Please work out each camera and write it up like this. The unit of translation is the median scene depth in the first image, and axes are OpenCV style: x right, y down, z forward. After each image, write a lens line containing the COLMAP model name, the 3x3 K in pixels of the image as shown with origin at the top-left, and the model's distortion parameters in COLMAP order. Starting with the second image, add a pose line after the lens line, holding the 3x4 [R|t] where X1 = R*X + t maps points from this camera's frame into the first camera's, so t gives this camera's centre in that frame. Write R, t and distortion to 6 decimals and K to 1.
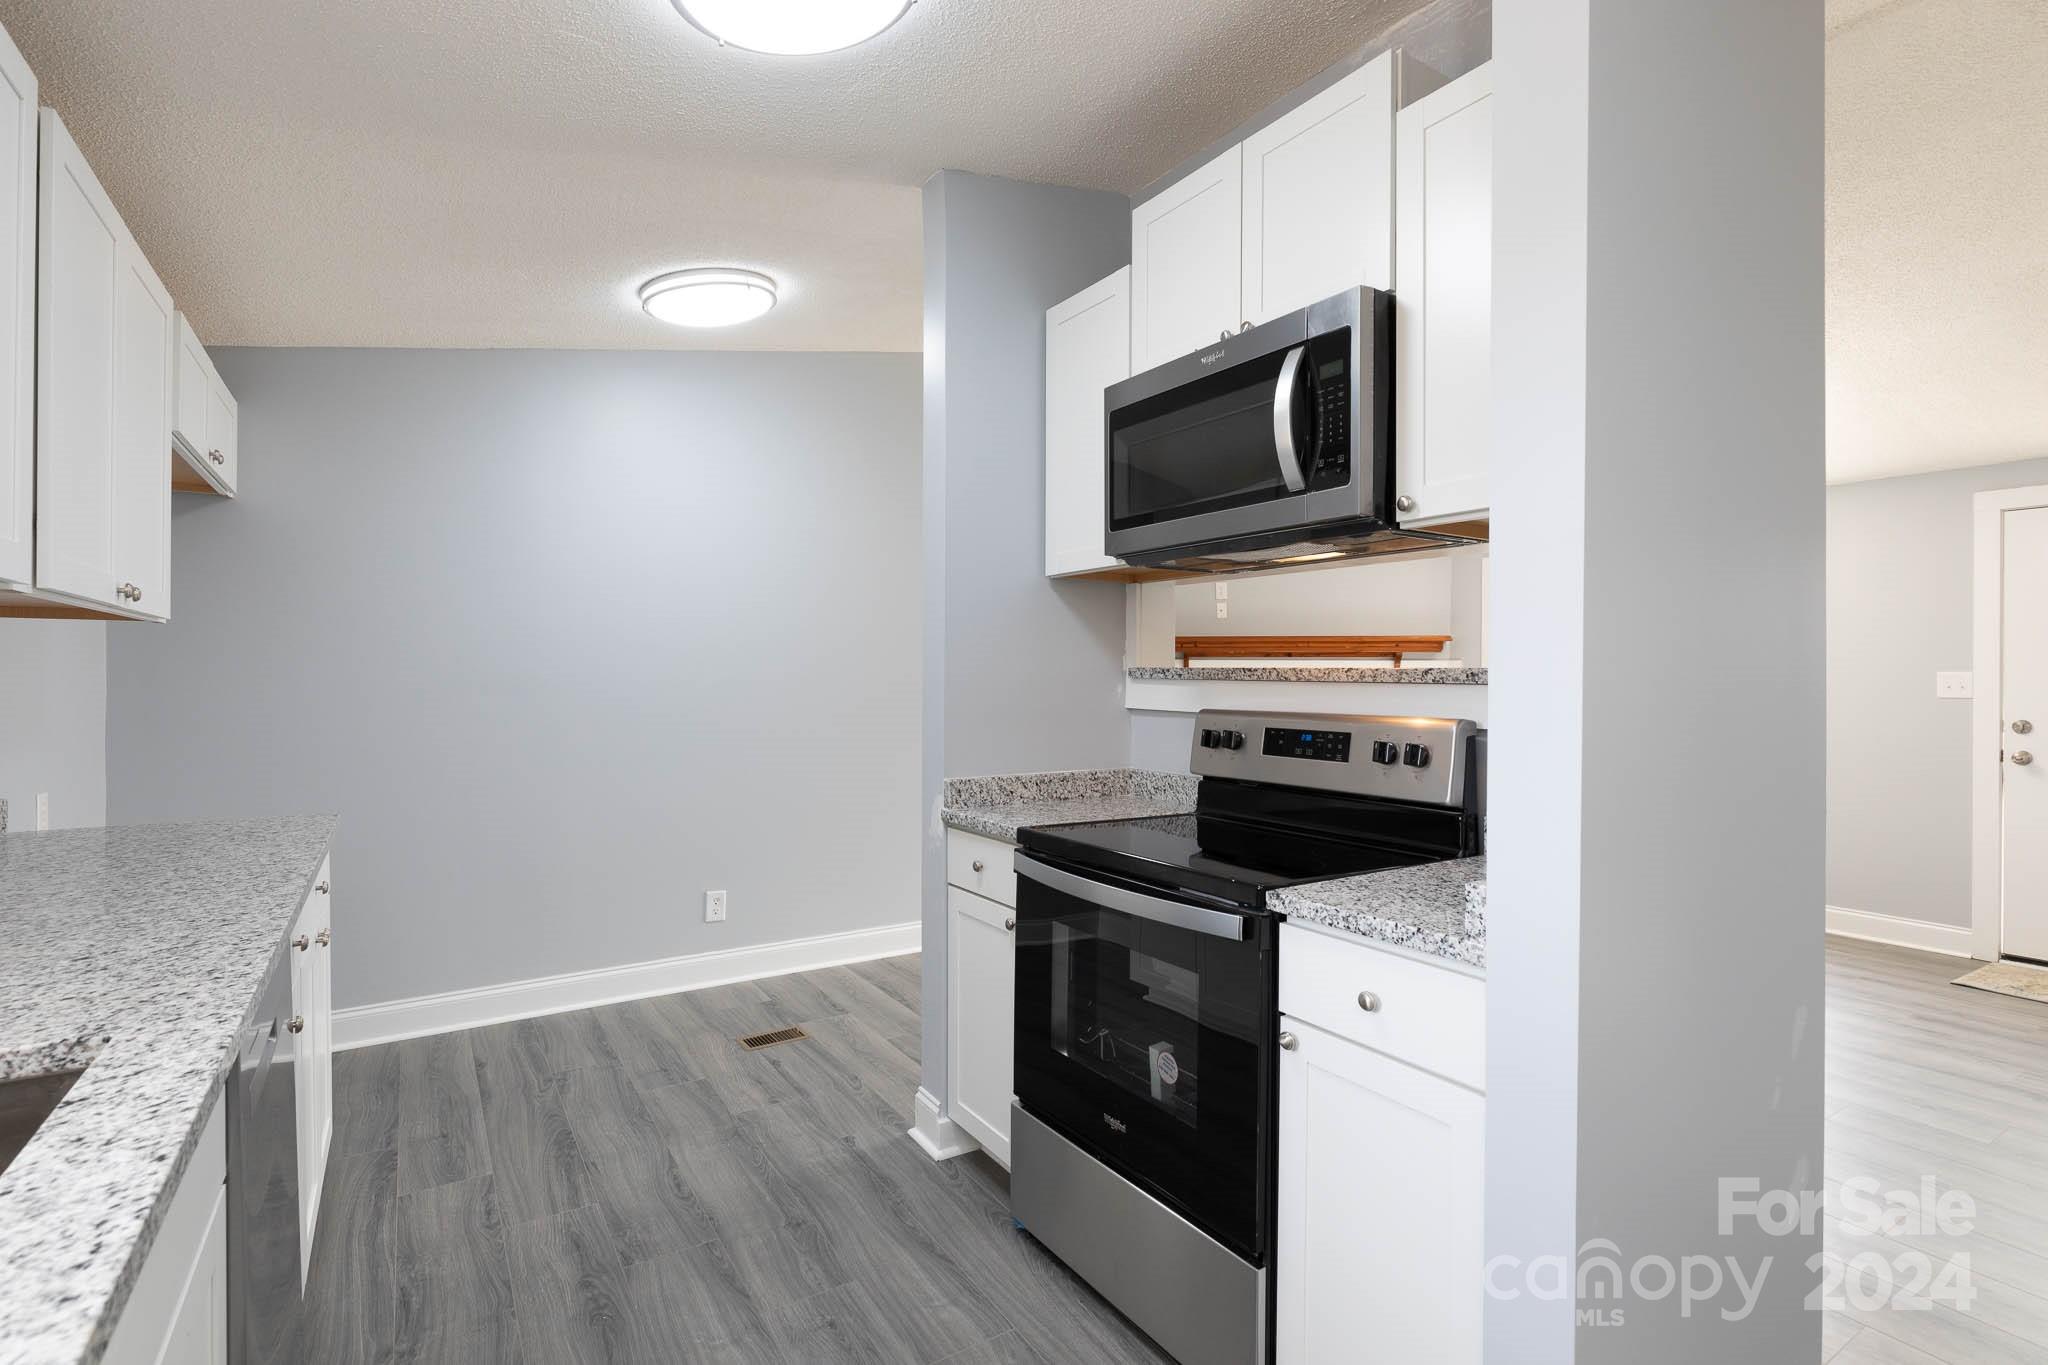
lens RADIAL K [[970.2, 0, 1021.1], [0, 970.2, 679.5], [0, 0, 1]] dist [-0.003653, -0.000231]
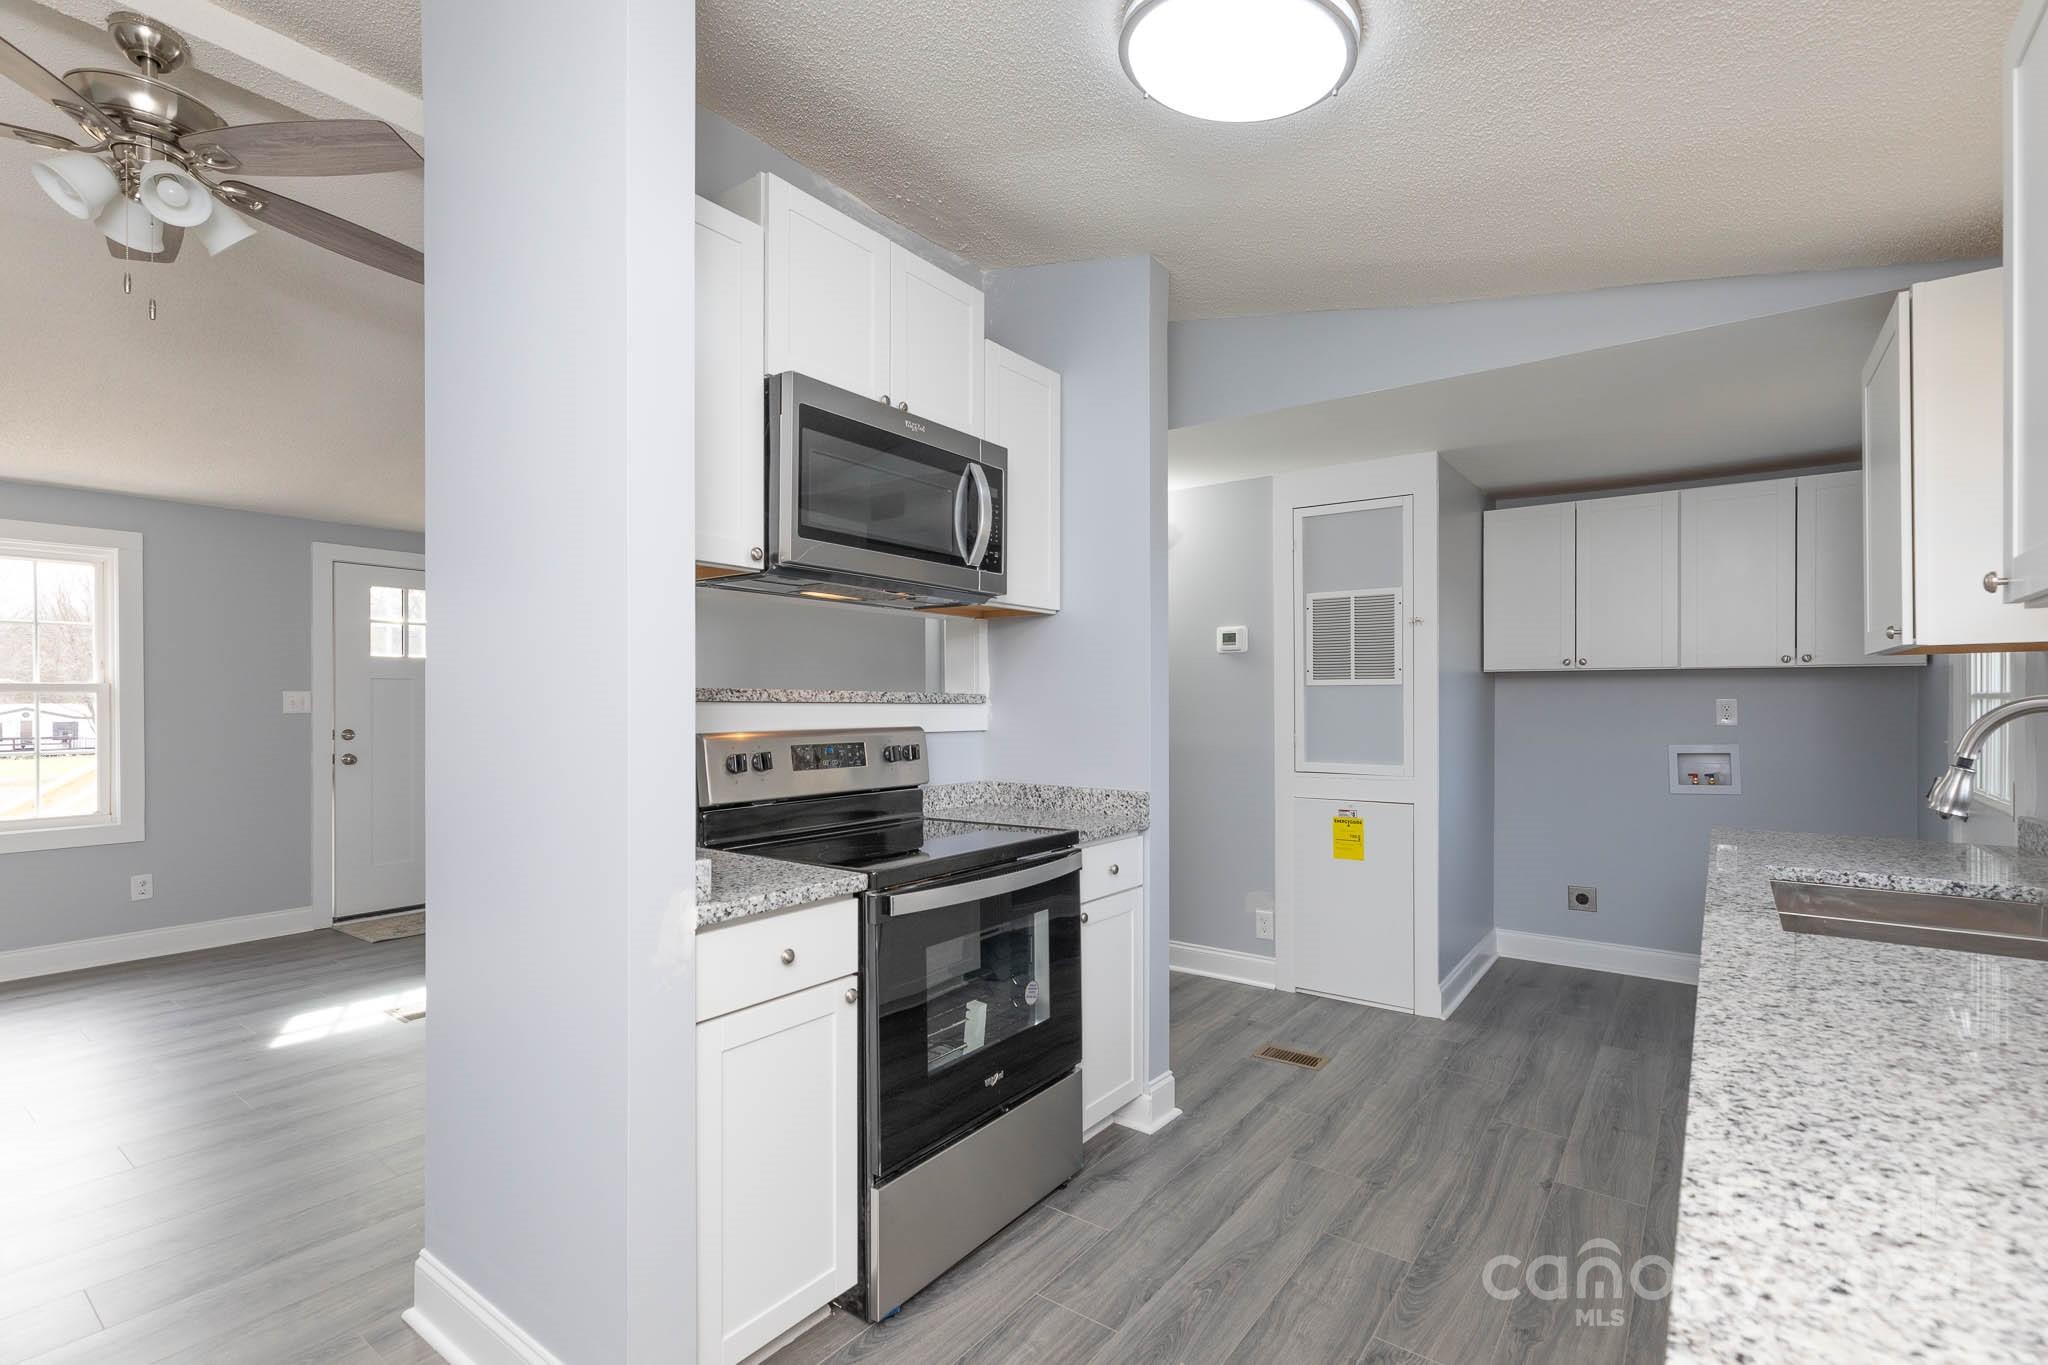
lens RADIAL K [[939.3, 0, 1024.9], [0, 939.3, 701.4], [0, 0, 1]] dist [0.004728, 0.000309]
pose [[-0.352186, -0.005685, 0.935913, -0.794368], [0.000178, 0.999981, 0.006141, -0.005518], [-0.935930, 0.002329, -0.352178, 1.106014]]
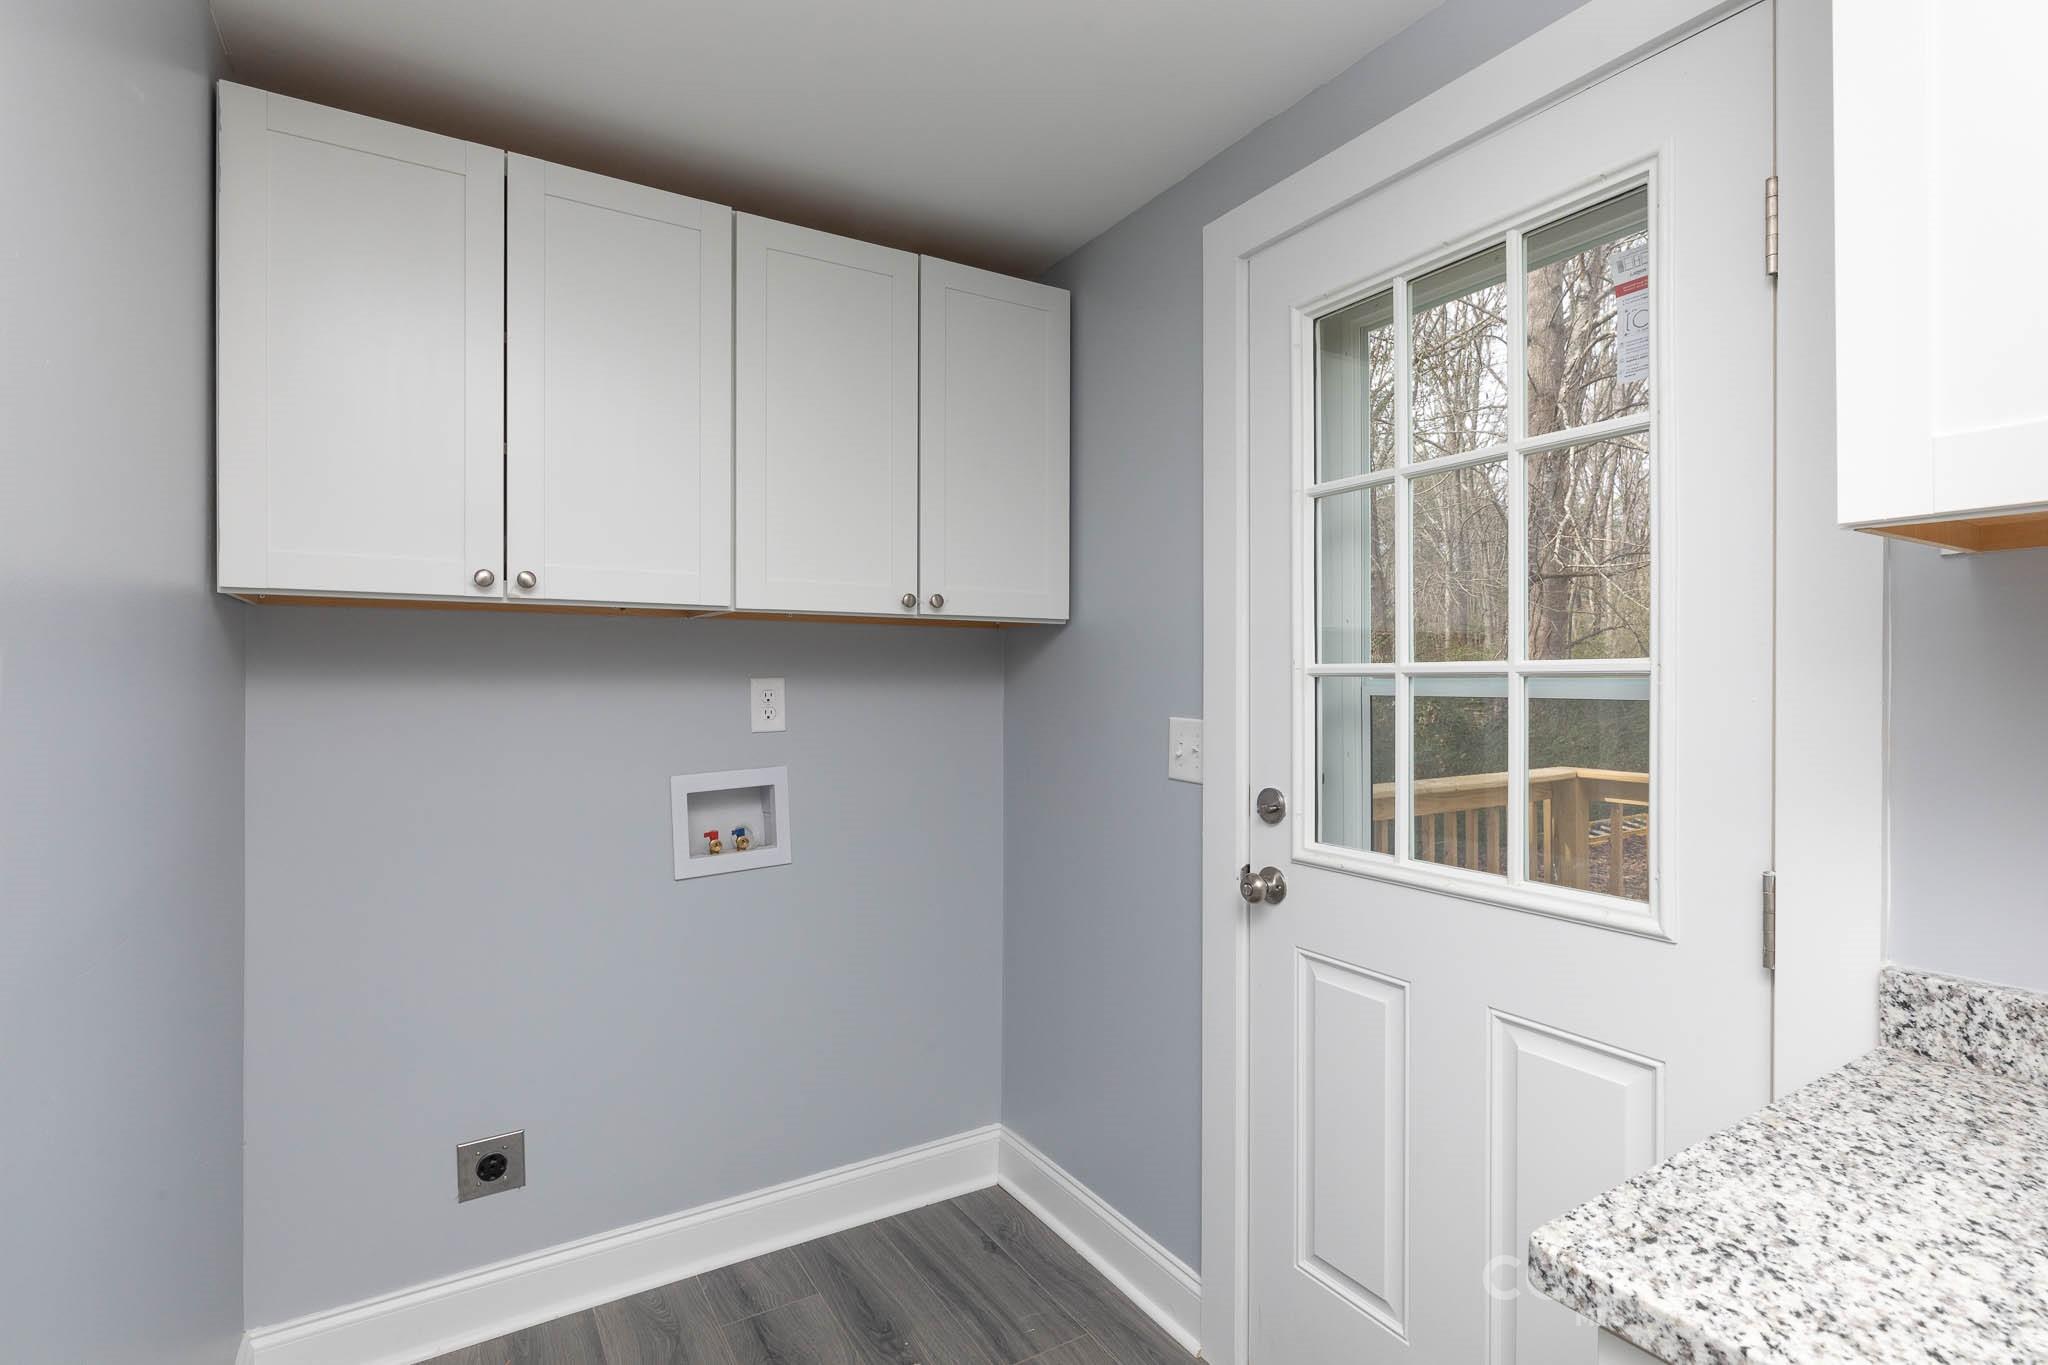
lens RADIAL K [[970.2, 0, 1021.1], [0, 970.2, 679.5], [0, 0, 1]] dist [-0.003653, -0.000231]
pose [[-0.999776, -0.001809, 0.021080, 0.116419], [-0.001848, 0.999997, -0.001827, 0.001705], [-0.021076, -0.001866, -0.999776, 0.192508]]
